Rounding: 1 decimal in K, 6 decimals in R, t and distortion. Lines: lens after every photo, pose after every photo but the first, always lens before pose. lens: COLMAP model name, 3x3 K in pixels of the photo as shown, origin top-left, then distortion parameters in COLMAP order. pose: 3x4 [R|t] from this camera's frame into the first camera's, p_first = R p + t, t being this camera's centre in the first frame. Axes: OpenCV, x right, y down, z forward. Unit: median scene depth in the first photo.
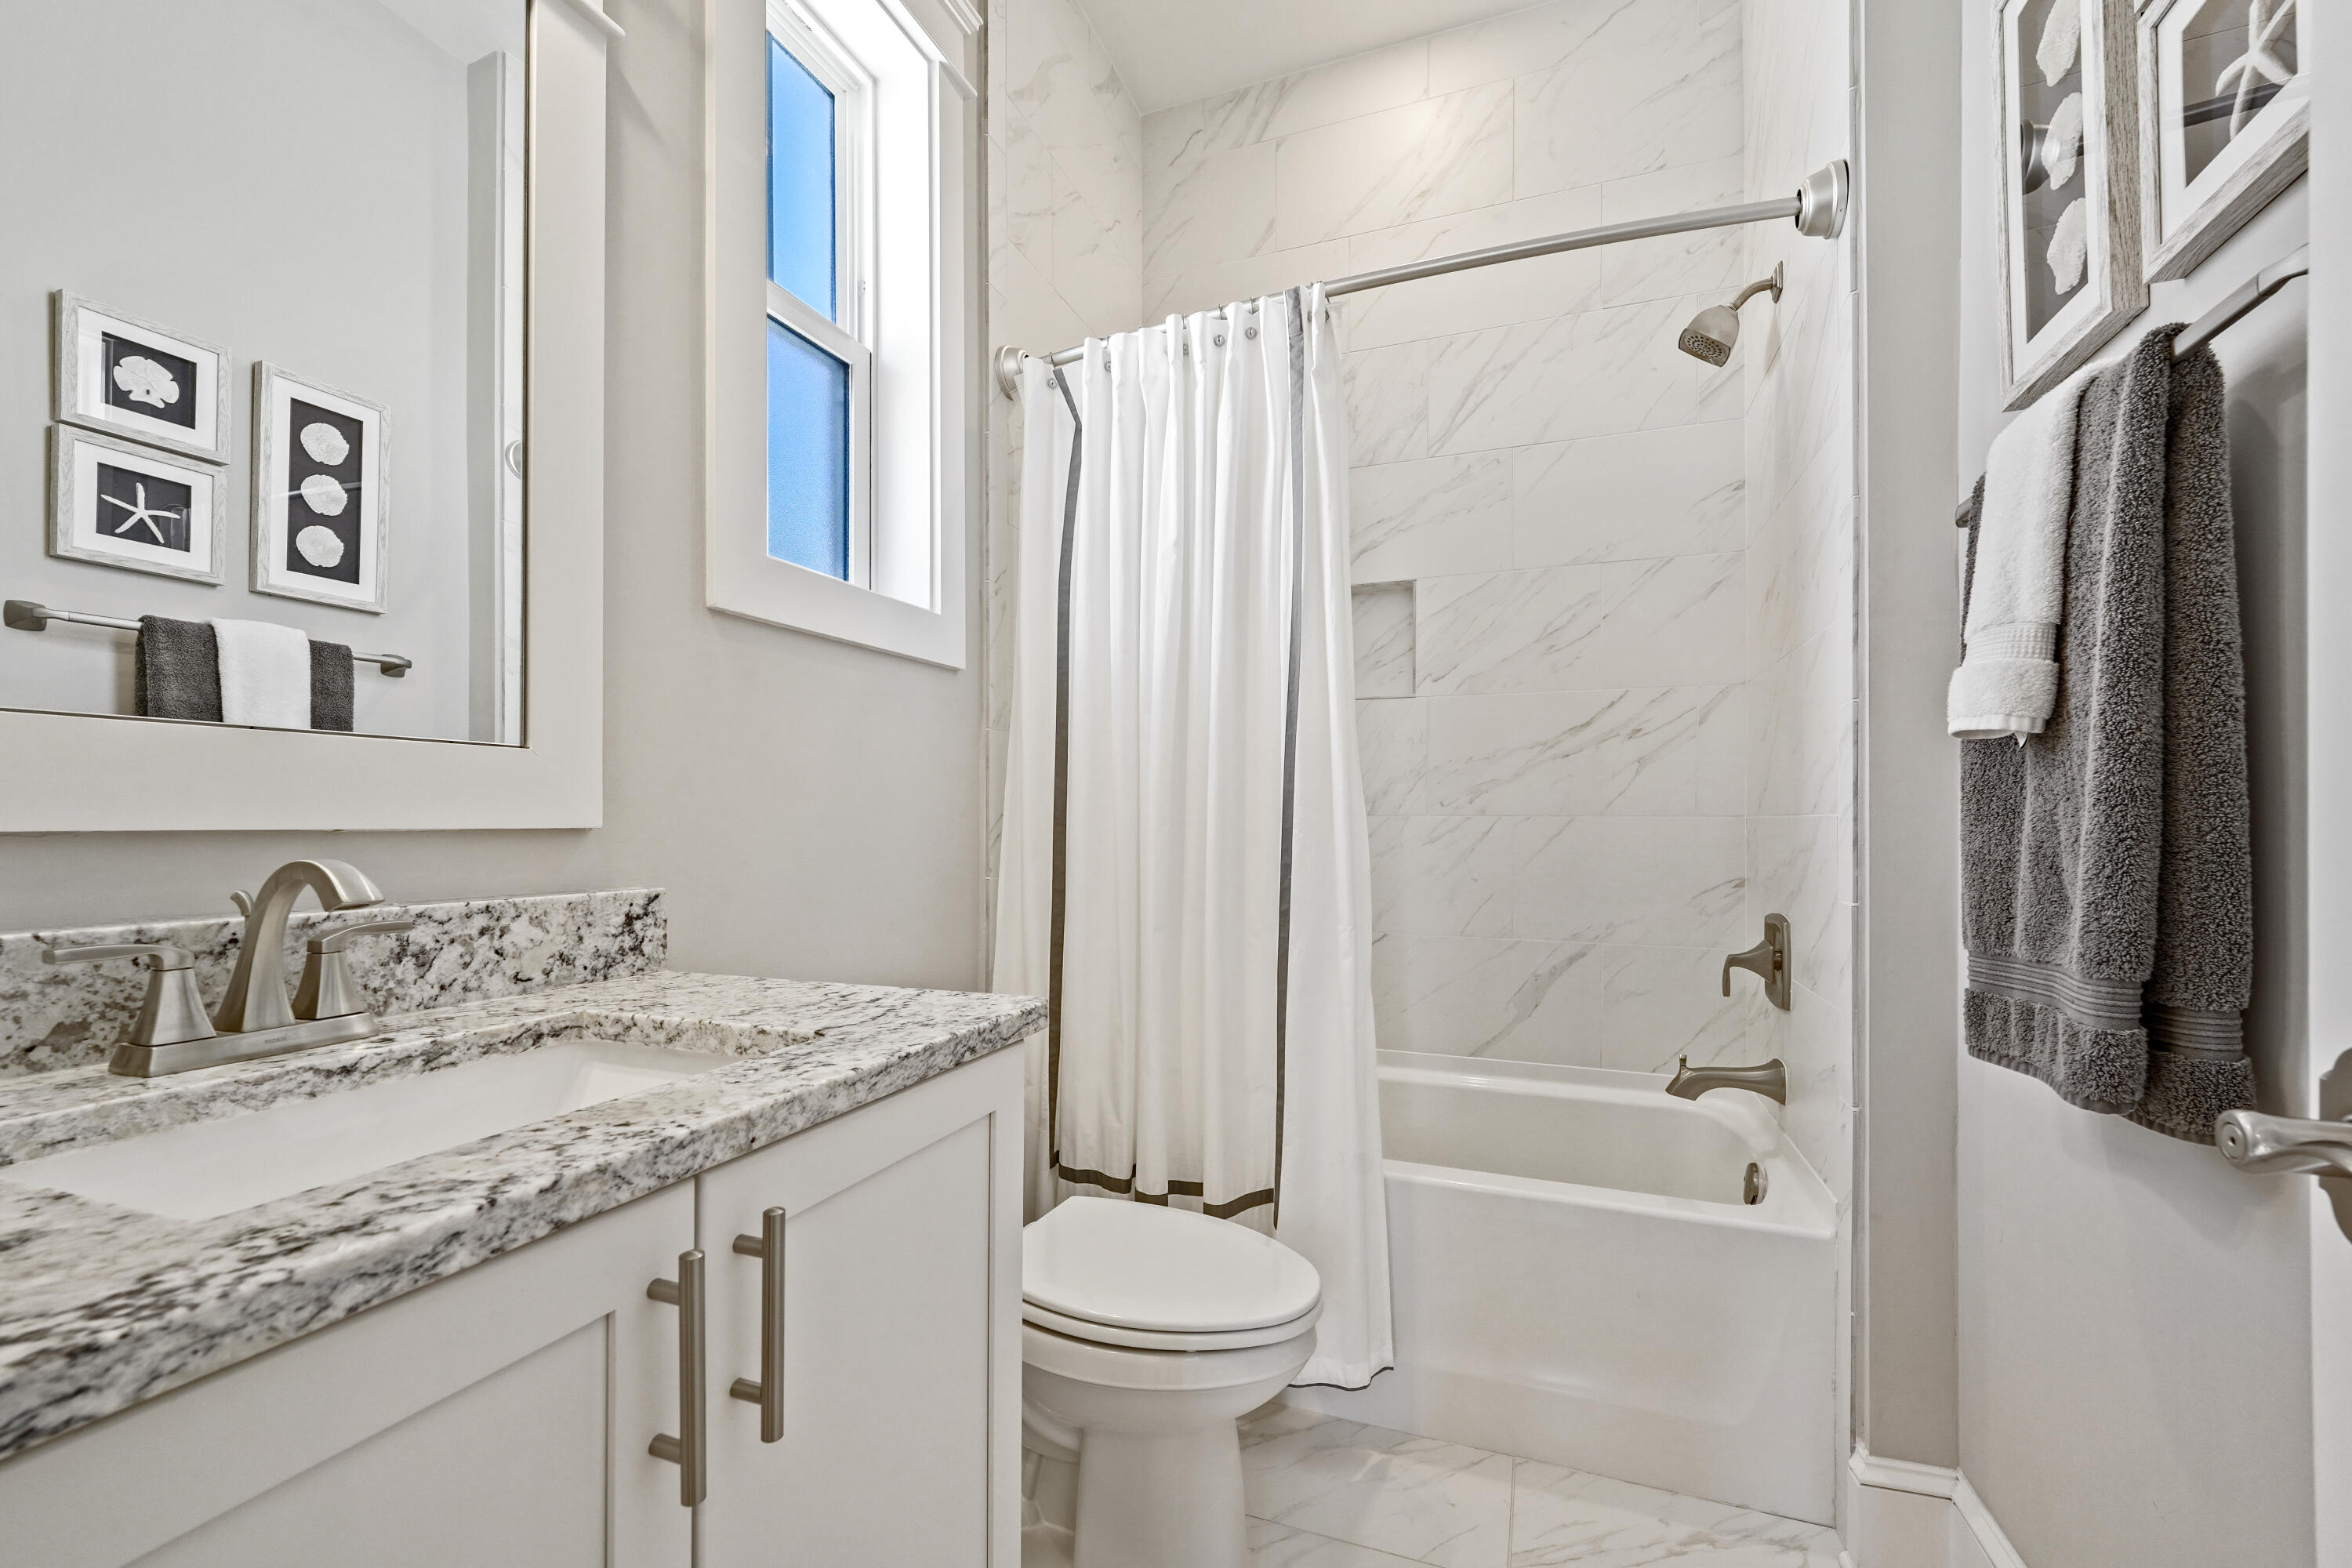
lens RADIAL K [[963.5, 0, 1176.2], [0, 963.5, 807.4], [0, 0, 1]] dist [-0.002774, -0.000347]
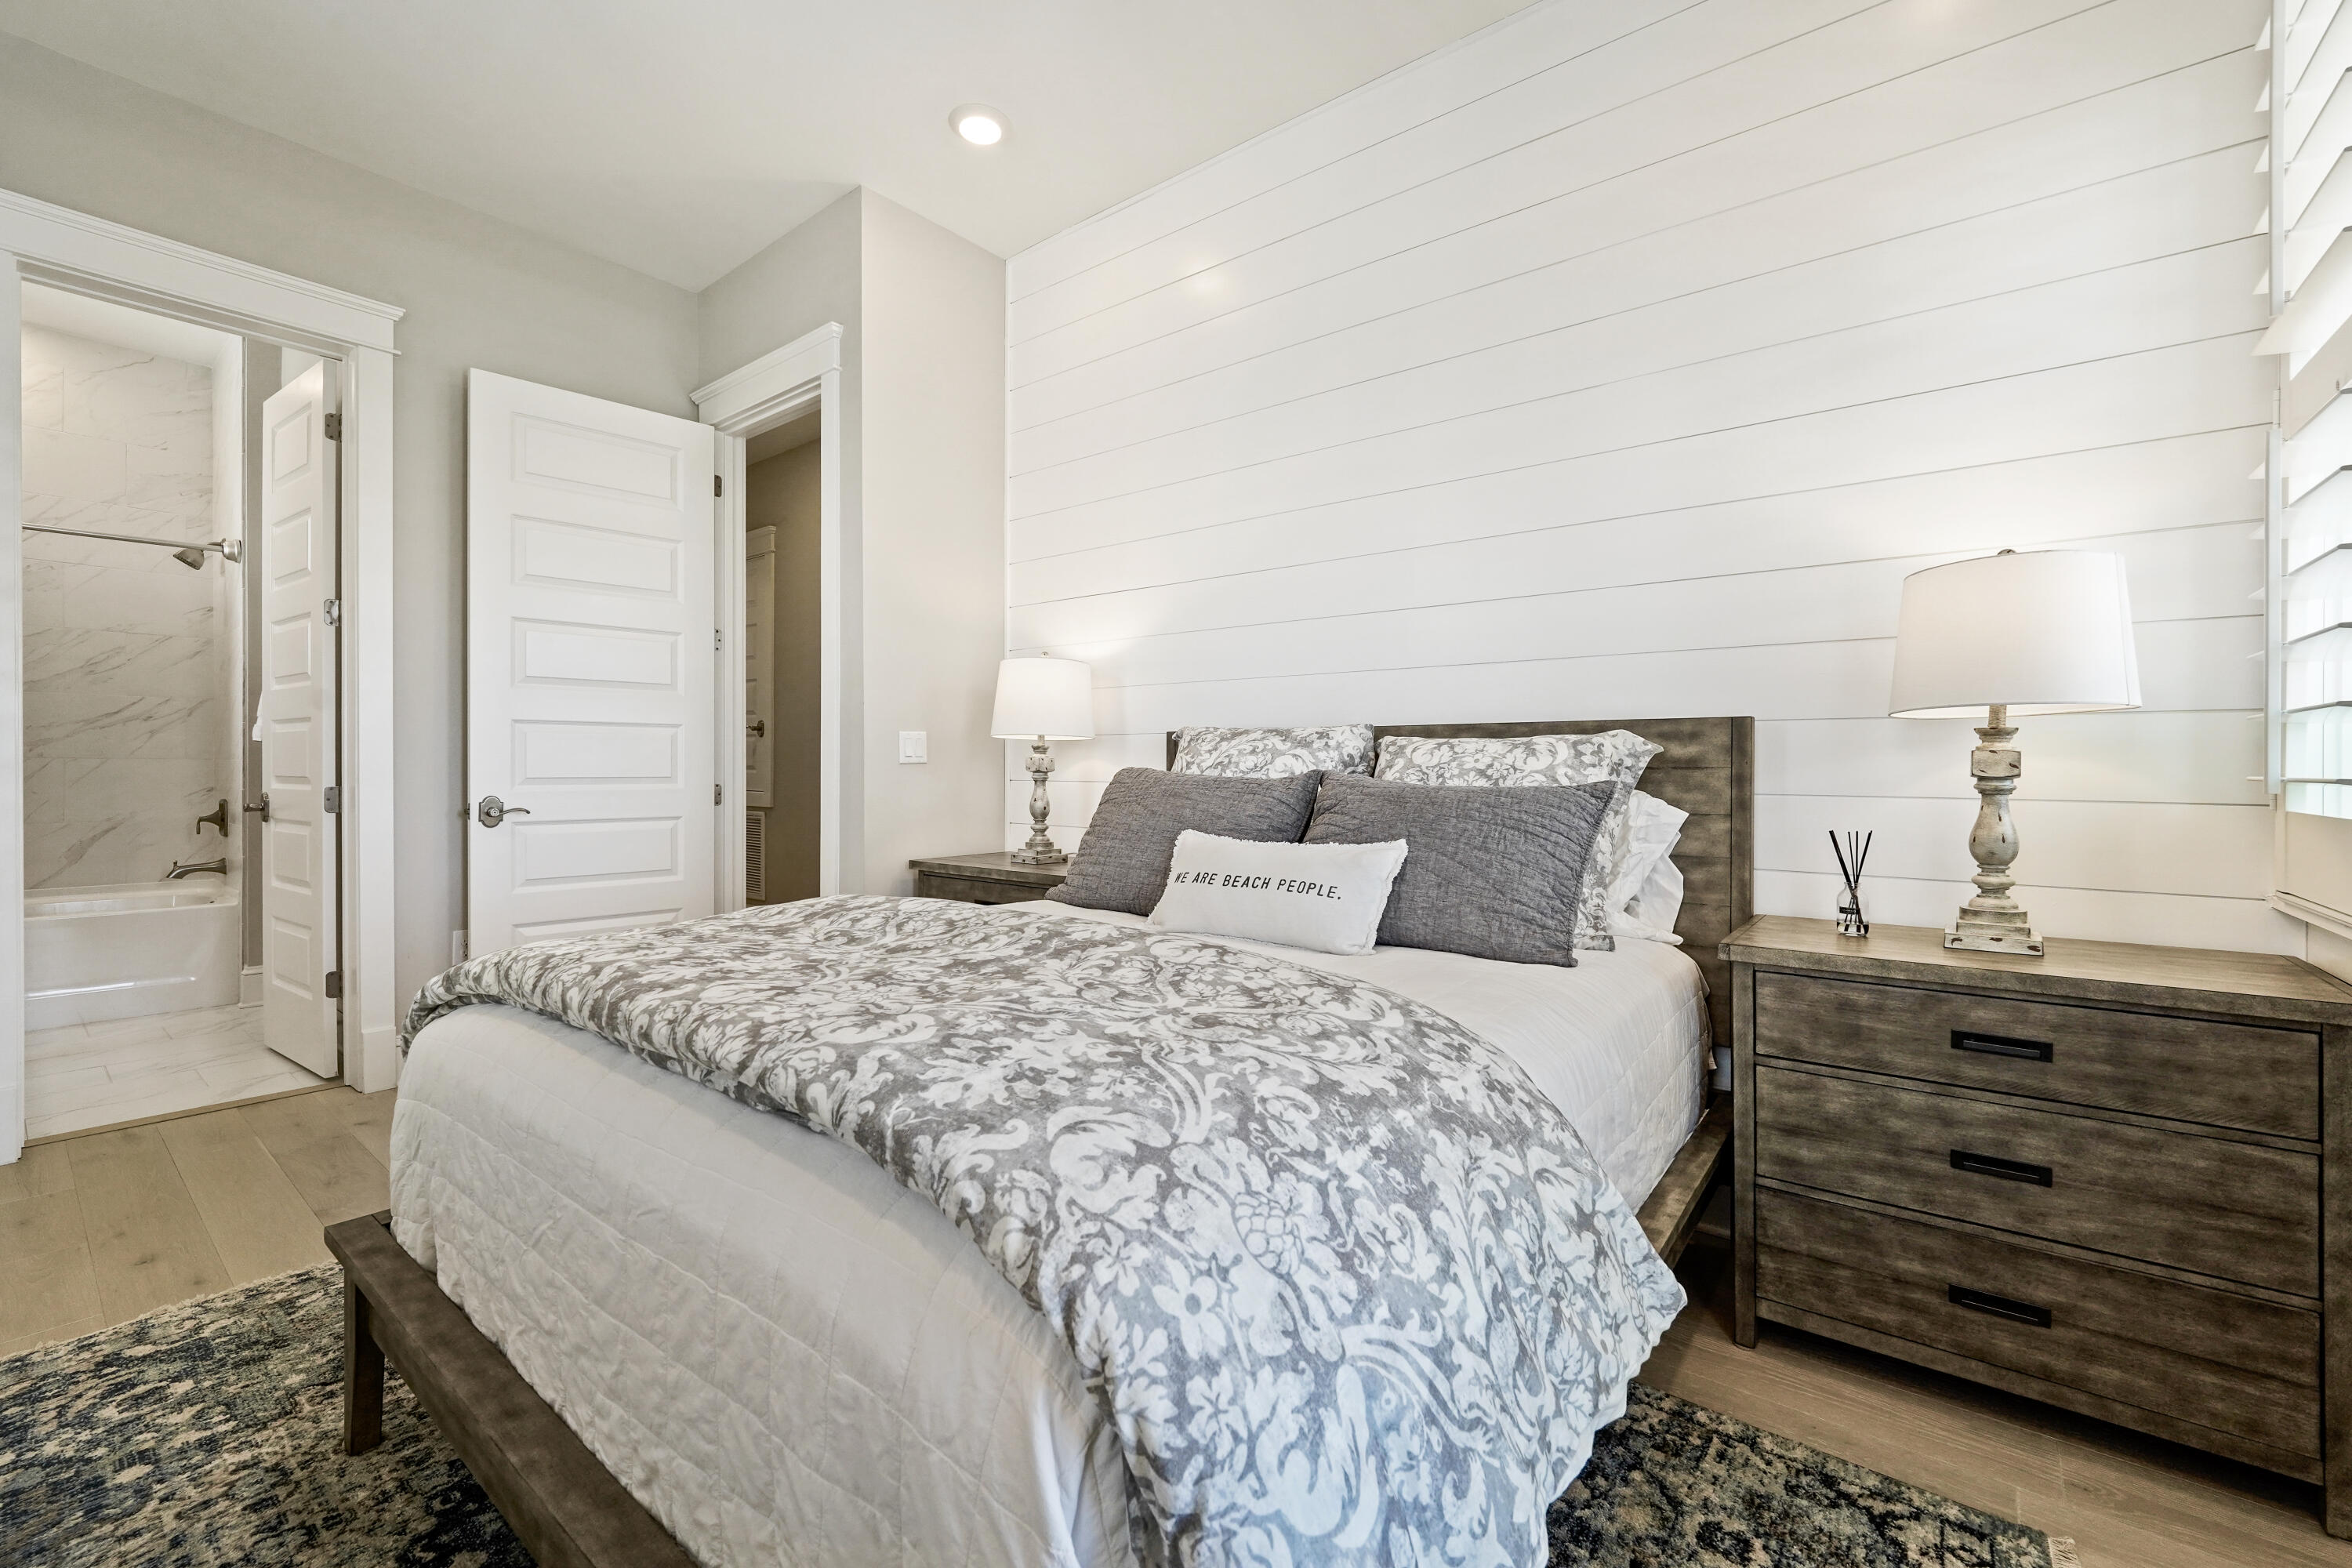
lens RADIAL K [[963.5, 0, 1176.2], [0, 963.5, 807.4], [0, 0, 1]] dist [-0.002774, -0.000347]
pose [[0.300195, -0.021233, 0.953641, -0.815674], [-0.028281, 0.999115, 0.031148, -0.014039], [-0.953458, -0.036321, 0.299329, -1.697671]]
